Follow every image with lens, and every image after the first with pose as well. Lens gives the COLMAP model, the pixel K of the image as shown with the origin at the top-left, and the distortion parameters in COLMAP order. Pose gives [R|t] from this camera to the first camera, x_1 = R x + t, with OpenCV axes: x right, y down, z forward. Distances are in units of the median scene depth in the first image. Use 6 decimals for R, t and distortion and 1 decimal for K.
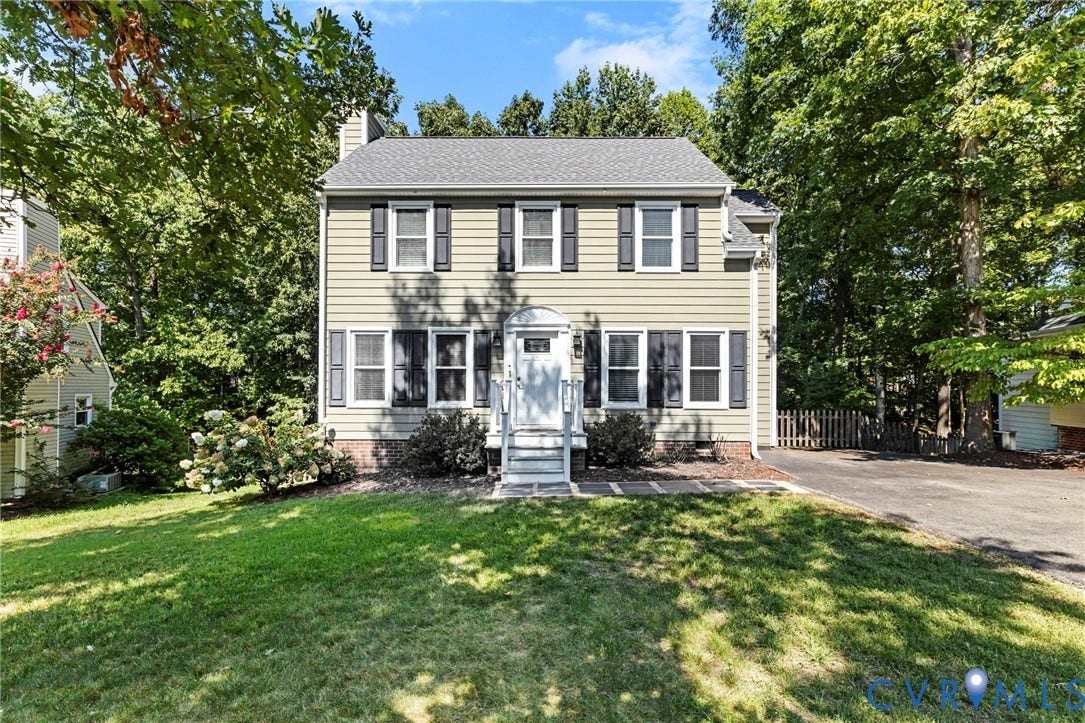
lens RADIAL K [[477.4, 0, 540.9], [0, 477.4, 370.8], [0, 0, 1]] dist [-0.002319, 0.000367]
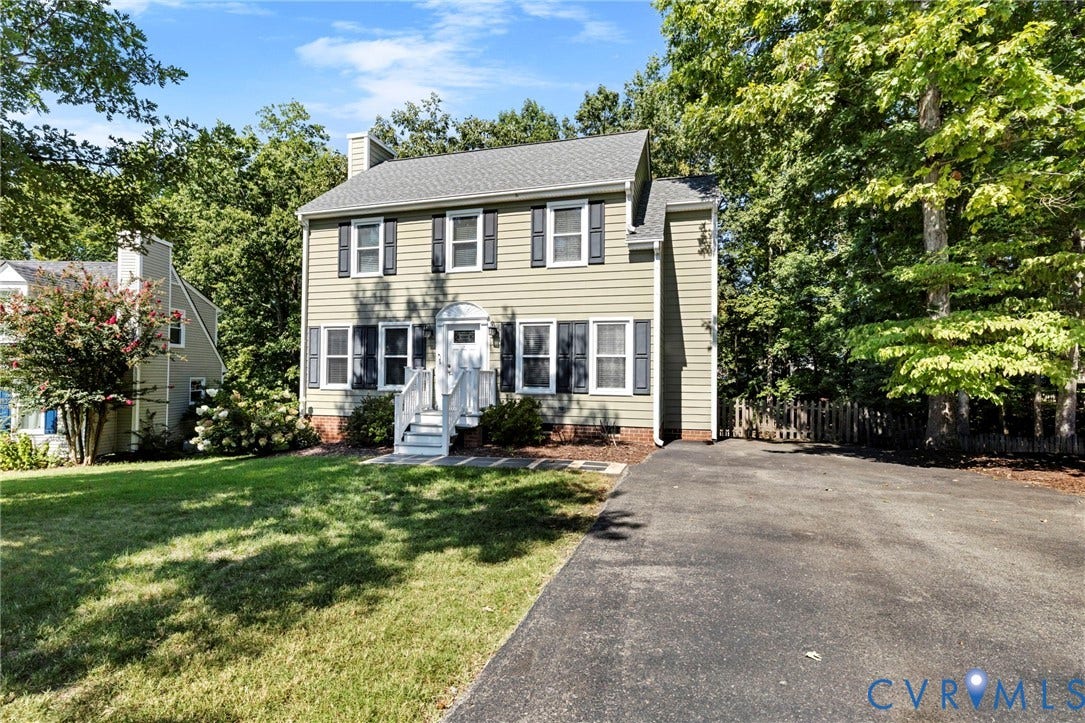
lens RADIAL K [[477.4, 0, 547.6], [0, 477.4, 354.9], [0, 0, 1]] dist [-0.002319, 0.000367]
pose [[0.967497, -0.004551, -0.252843, 0.472238], [0.002268, 0.999954, -0.009320, 0.000979], [0.252874, 0.008444, 0.967462, -0.045931]]
